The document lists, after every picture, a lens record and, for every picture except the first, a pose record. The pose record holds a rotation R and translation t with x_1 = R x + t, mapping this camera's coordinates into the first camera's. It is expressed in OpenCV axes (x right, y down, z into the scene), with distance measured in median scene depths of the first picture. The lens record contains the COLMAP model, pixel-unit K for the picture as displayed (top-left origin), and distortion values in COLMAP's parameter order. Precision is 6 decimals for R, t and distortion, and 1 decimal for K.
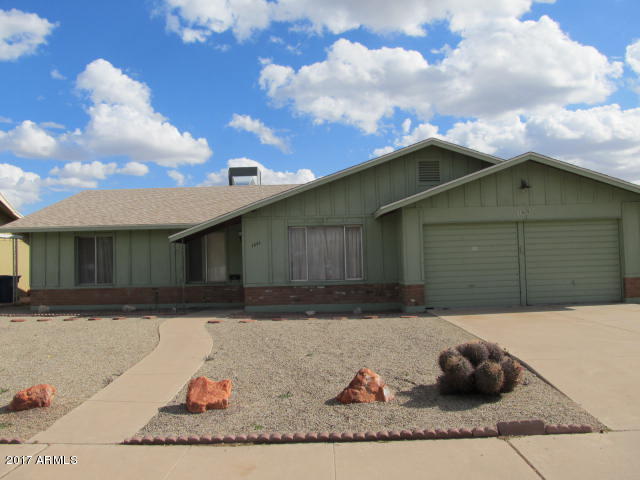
lens RADIAL K [[527.5, 0, 317.9], [0, 527.5, 236.0], [0, 0, 1]] dist [-0.057422, 0.026818]
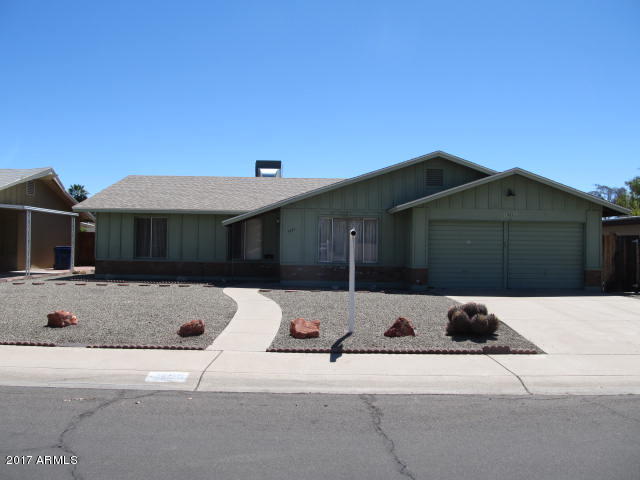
lens RADIAL K [[527.5, 0, 322.1], [0, 527.5, 243.1], [0, 0, 1]] dist [-0.057422, 0.026818]
pose [[0.998589, 0.042856, 0.031364, -0.087754], [-0.044203, 0.998070, 0.043605, -0.012187], [-0.029435, -0.044930, 0.998556, -0.236690]]
